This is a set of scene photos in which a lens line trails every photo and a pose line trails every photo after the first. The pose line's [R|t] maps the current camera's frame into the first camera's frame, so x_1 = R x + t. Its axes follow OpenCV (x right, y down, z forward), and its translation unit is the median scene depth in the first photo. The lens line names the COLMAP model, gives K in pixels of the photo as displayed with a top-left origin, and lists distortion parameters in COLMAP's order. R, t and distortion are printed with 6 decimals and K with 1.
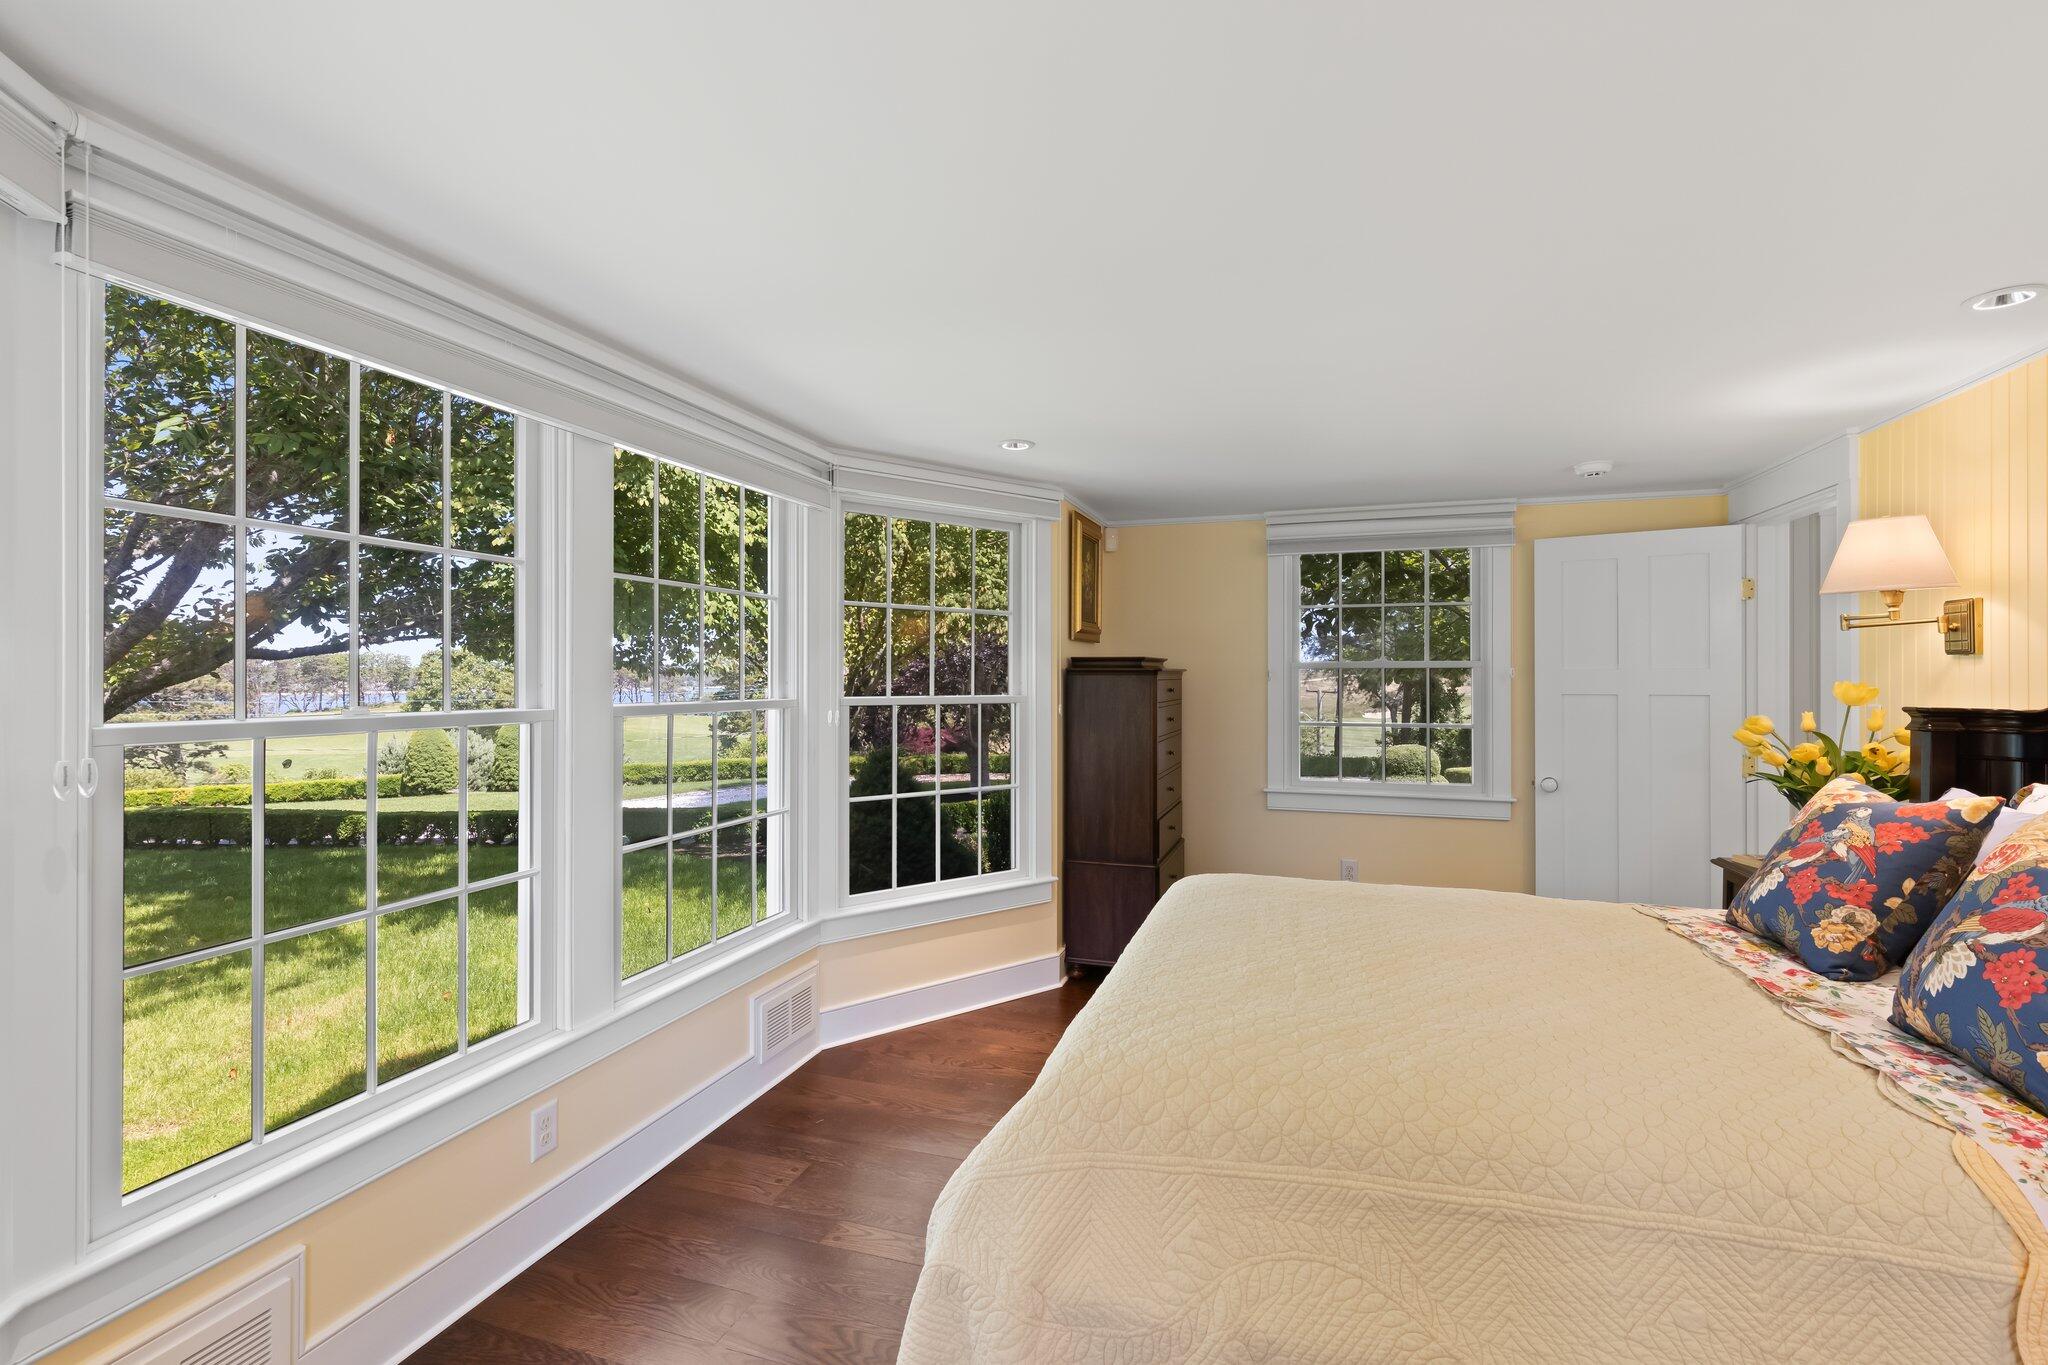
lens RADIAL K [[925.1, 0, 1028.7], [0, 925.1, 674.9], [0, 0, 1]] dist [0.003812, -0.000391]
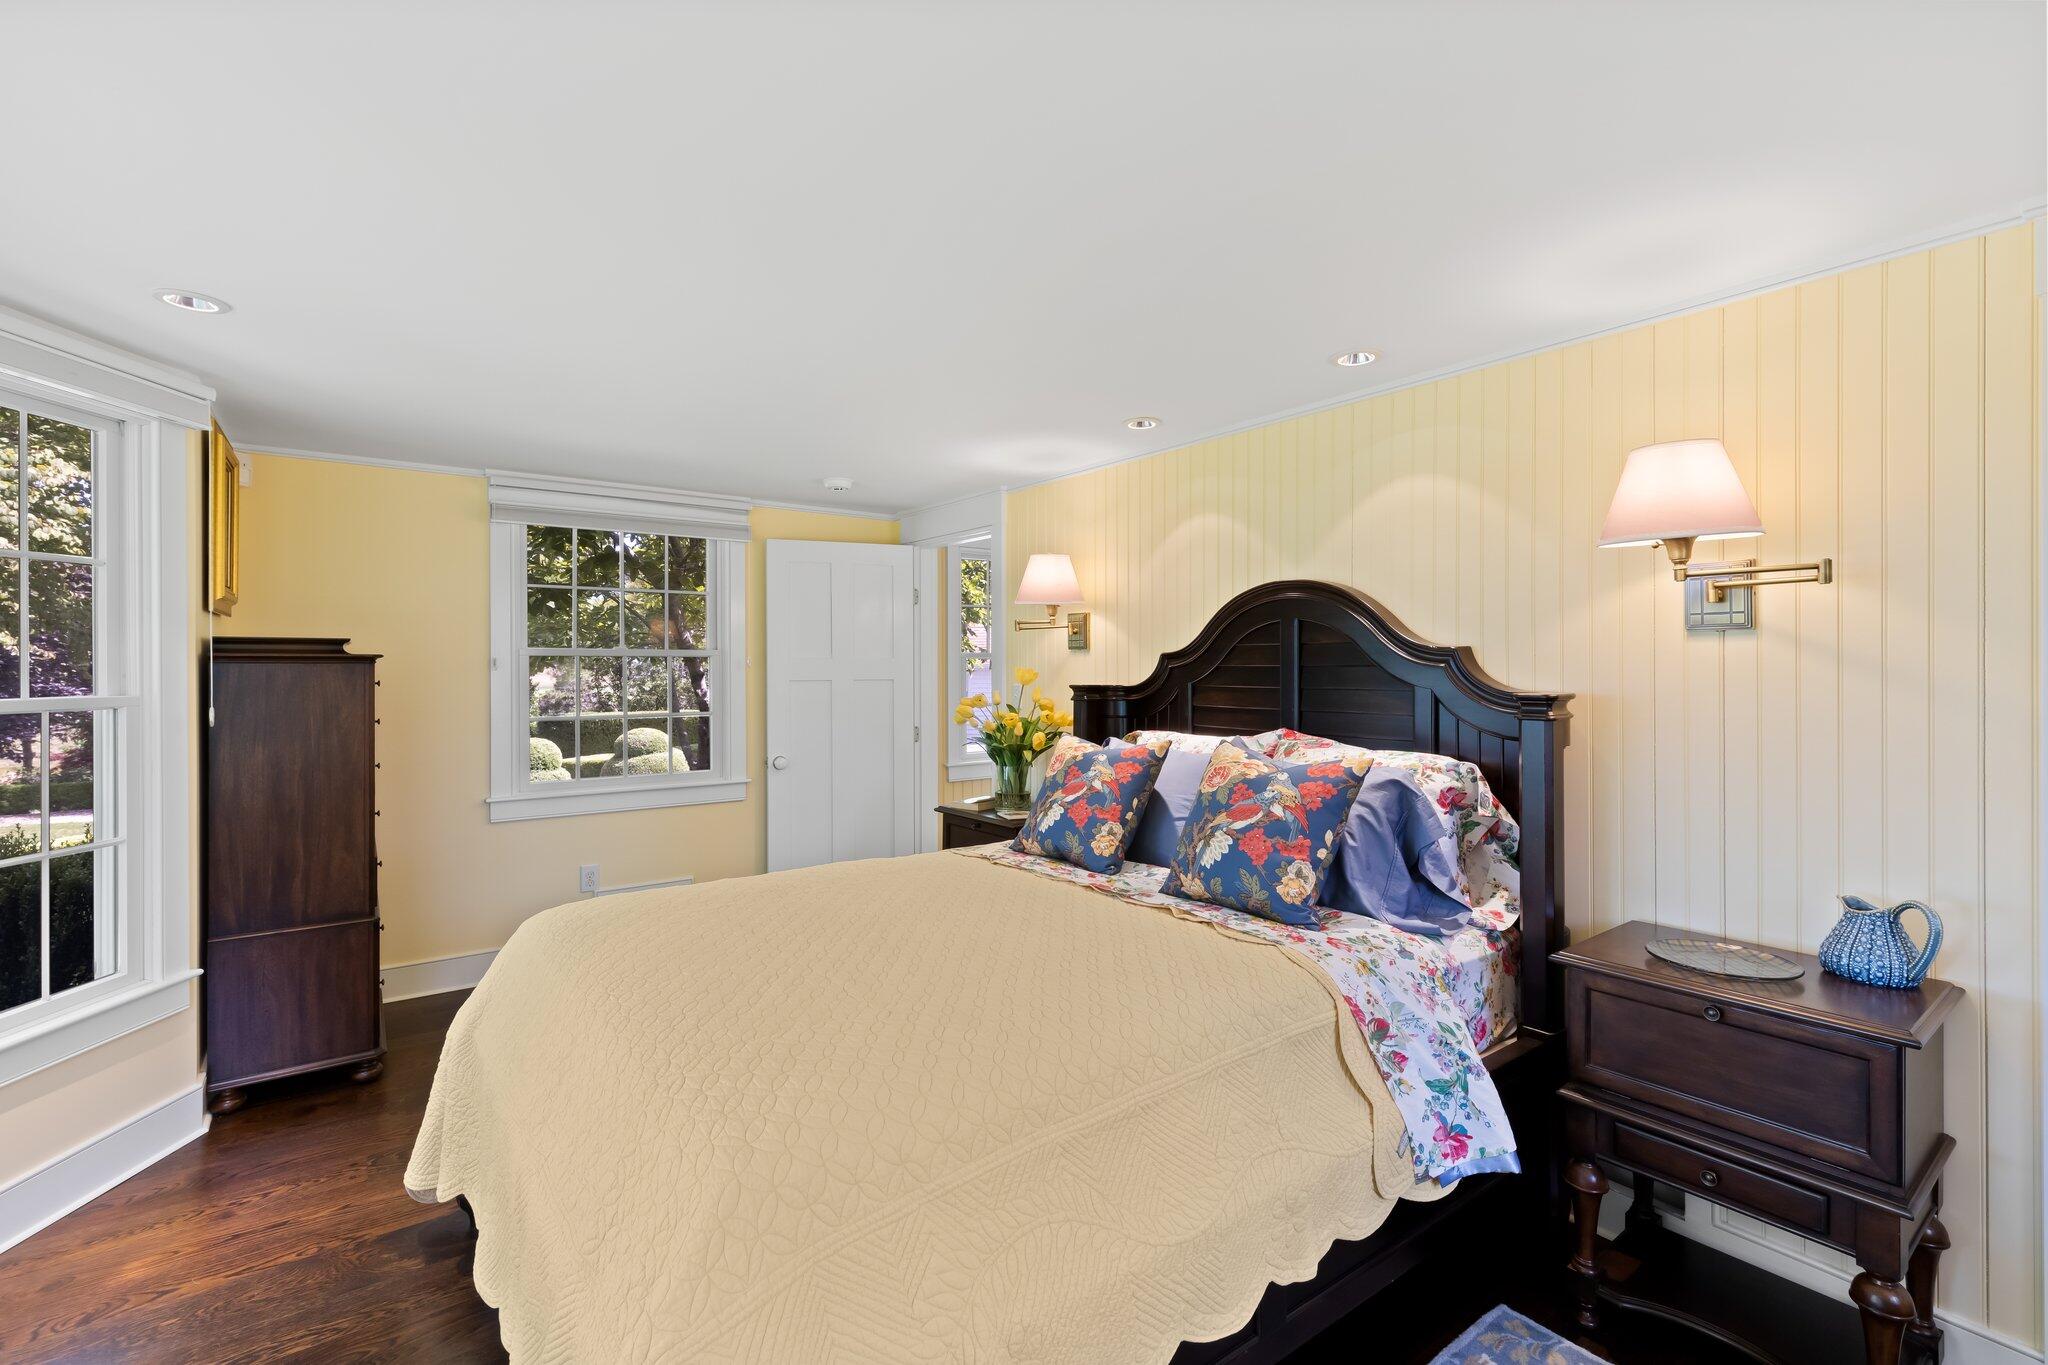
lens RADIAL K [[919.4, 0, 1031.6], [0, 919.4, 669.5], [0, 0, 1]] dist [0.014154, -0.000624]
pose [[0.574521, -0.005262, 0.818473, -0.260304], [0.000455, 0.999981, 0.006110, 0.001237], [-0.818490, -0.003138, 0.574513, 0.200273]]
